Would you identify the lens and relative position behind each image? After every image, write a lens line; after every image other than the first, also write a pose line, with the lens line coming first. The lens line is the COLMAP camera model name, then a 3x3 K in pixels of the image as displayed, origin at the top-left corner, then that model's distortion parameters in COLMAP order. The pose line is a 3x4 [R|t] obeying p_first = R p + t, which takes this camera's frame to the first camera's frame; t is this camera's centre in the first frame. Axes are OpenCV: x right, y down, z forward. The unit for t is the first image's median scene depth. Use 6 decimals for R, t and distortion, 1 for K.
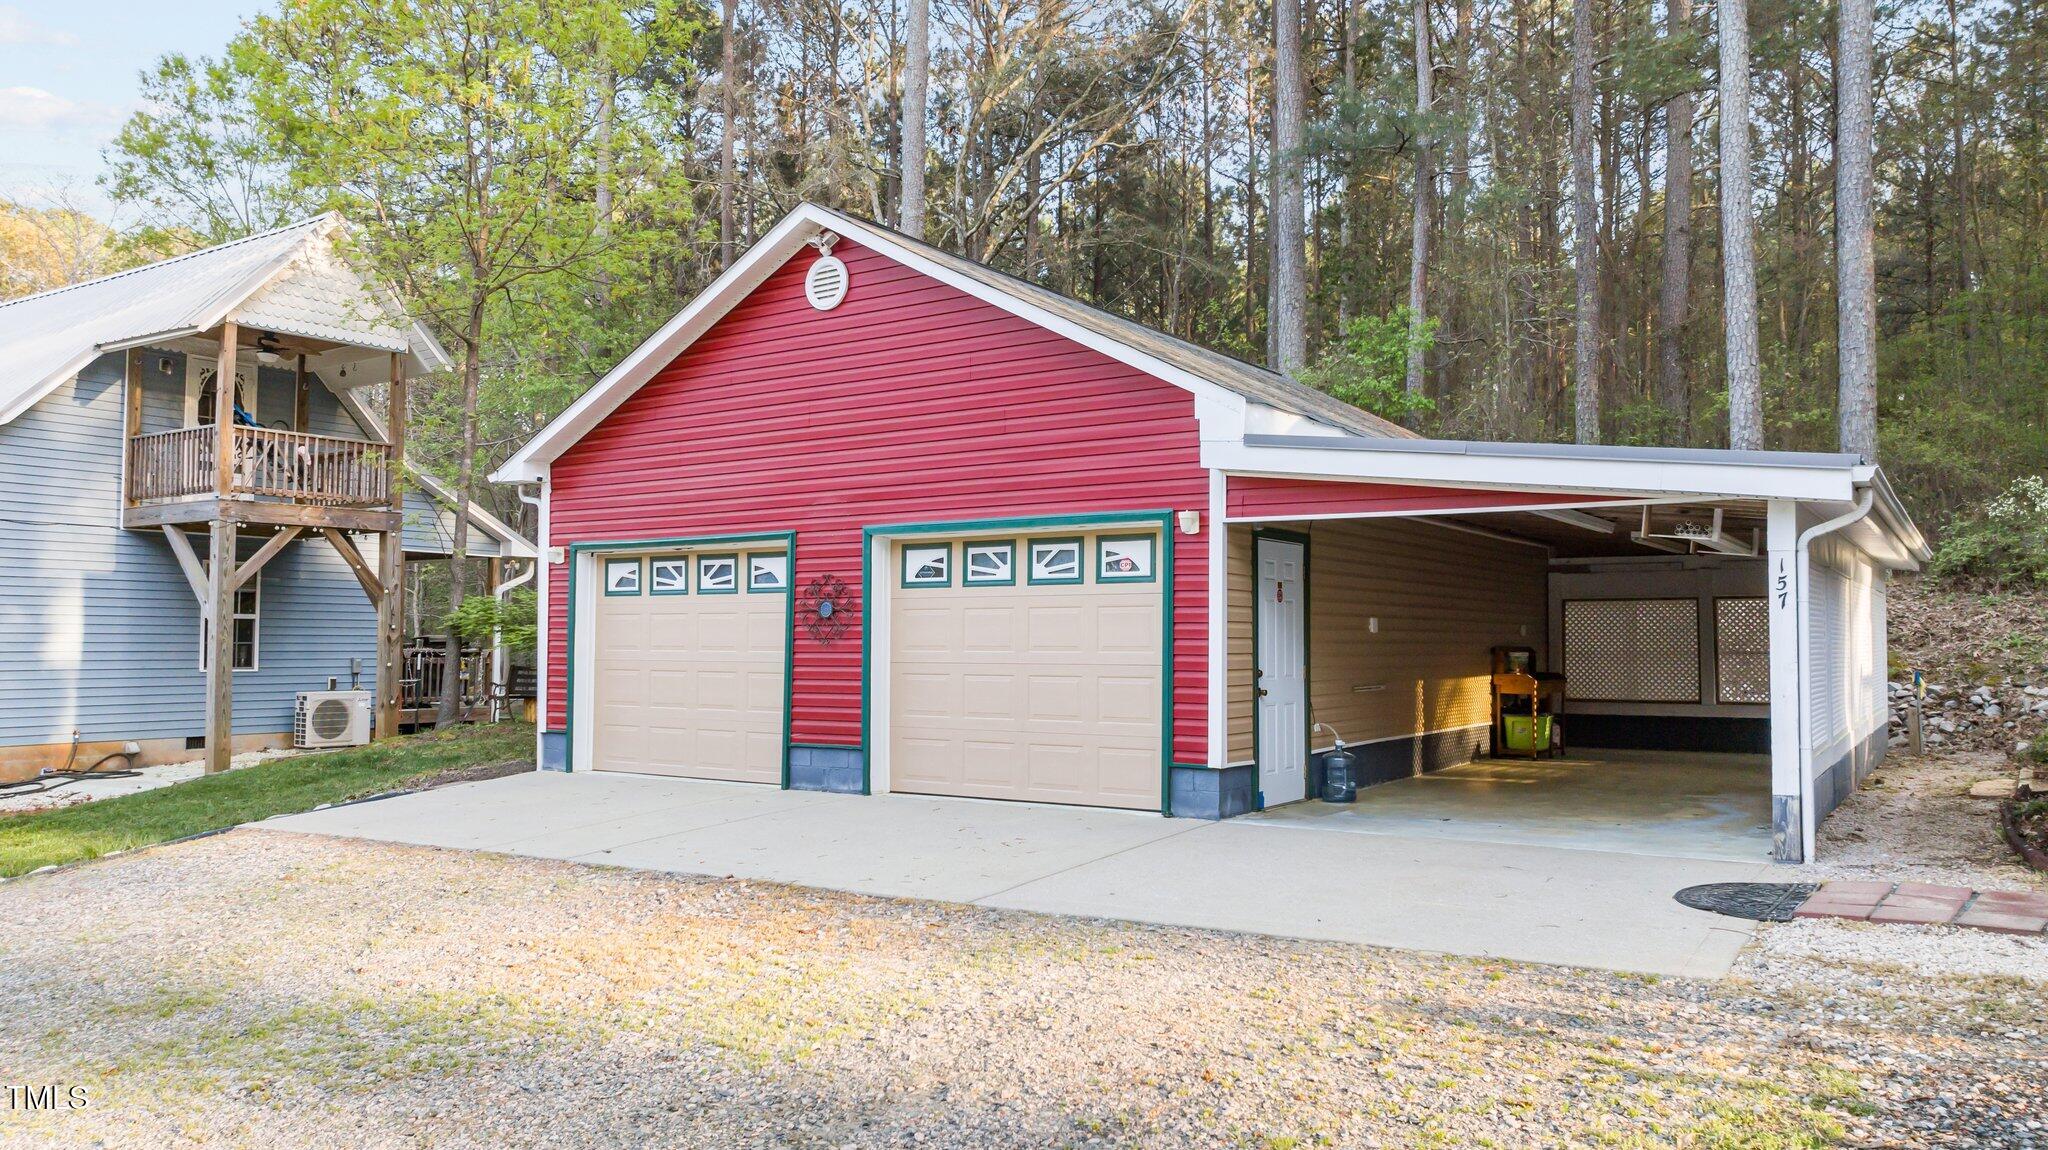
lens RADIAL K [[1488.5, 0, 1028.4], [0, 1488.5, 564.1], [0, 0, 1]] dist [-0.002070, -0.005651]
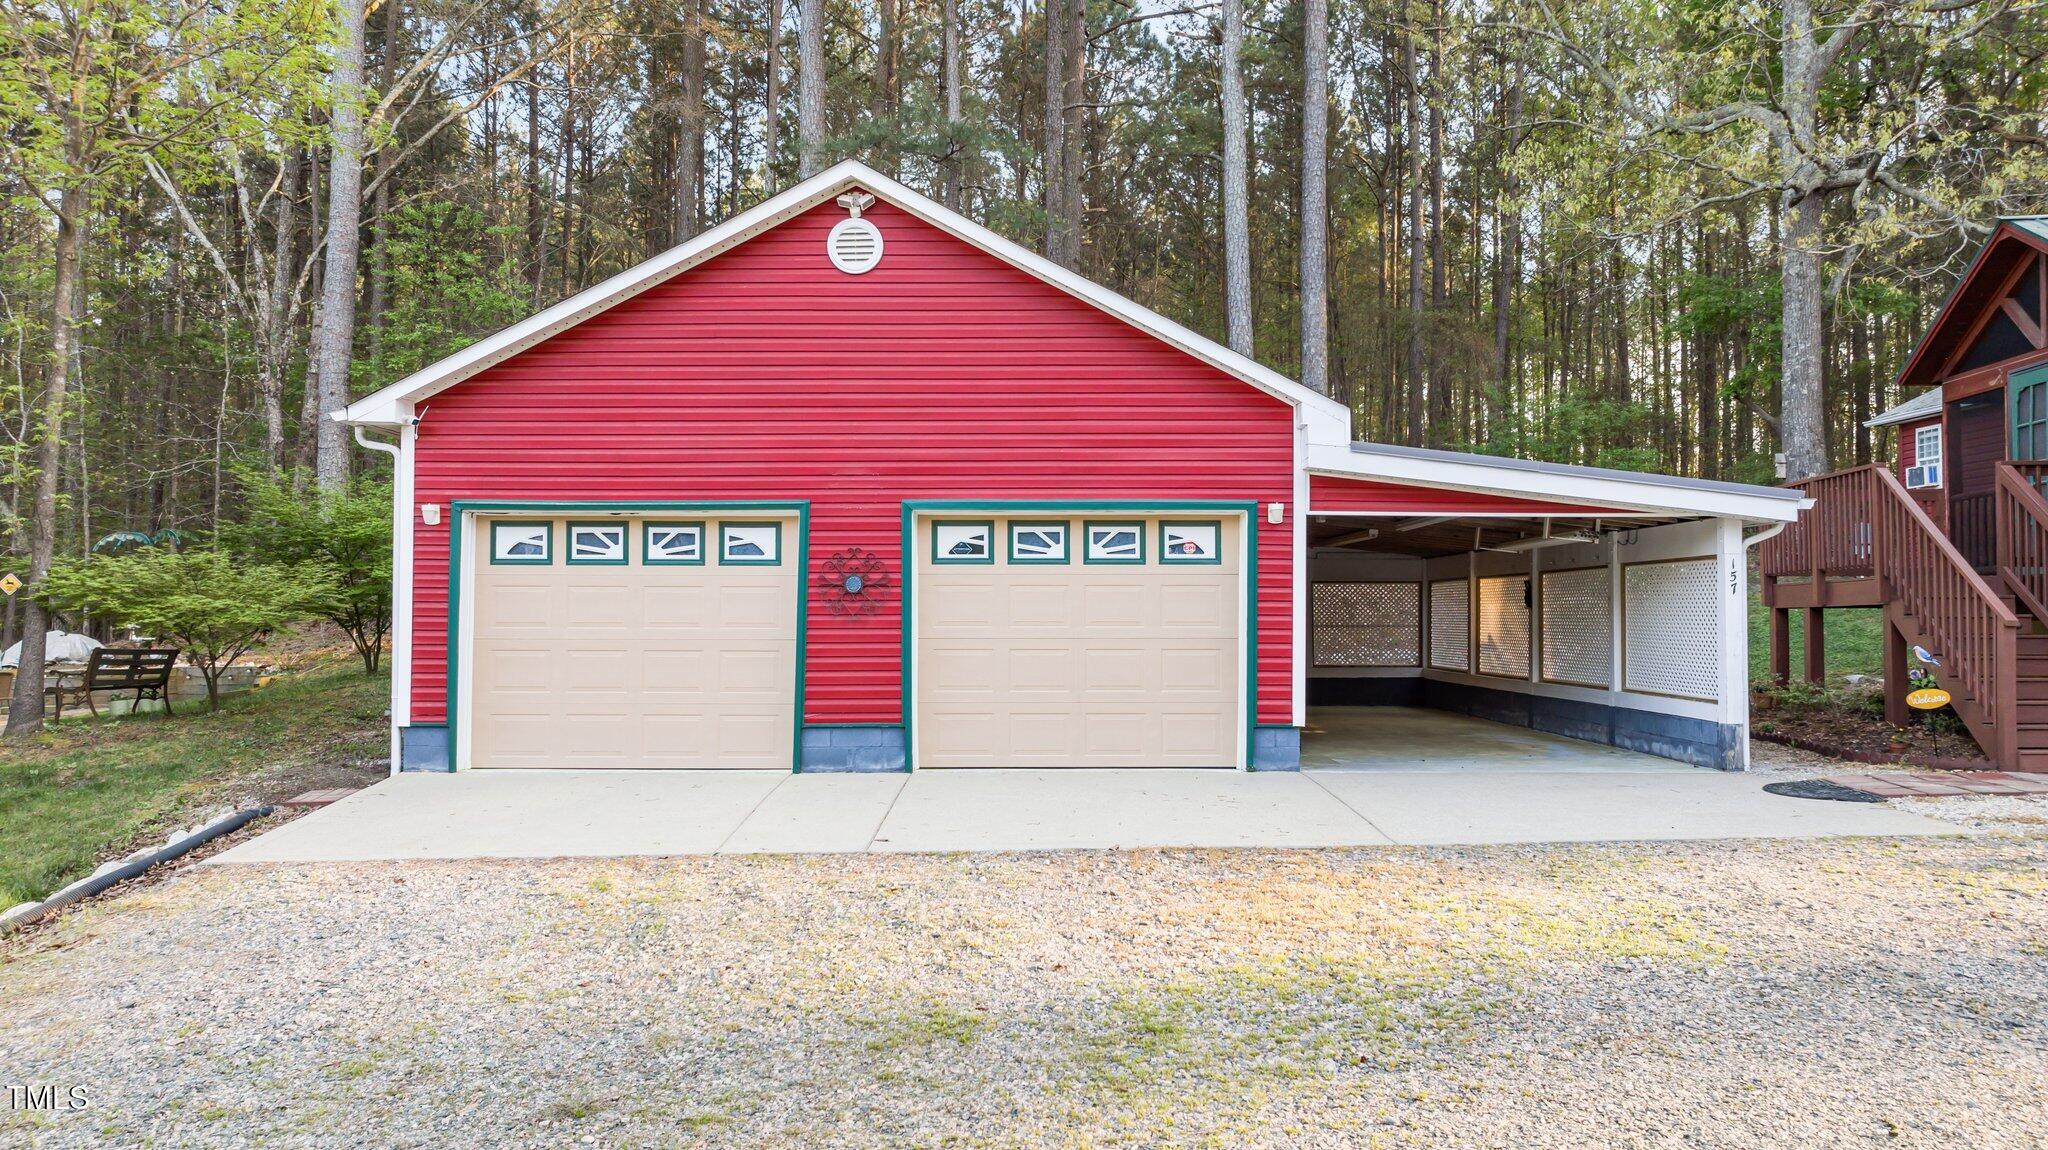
lens RADIAL K [[1488.5, 0, 1030.2], [0, 1488.5, 585.1], [0, 0, 1]] dist [-0.002070, -0.005651]
pose [[0.826033, 0.018930, 0.563304, -0.593842], [-0.028669, 0.999553, 0.008450, 0.019987], [-0.562892, -0.023129, 0.826207, 0.138486]]
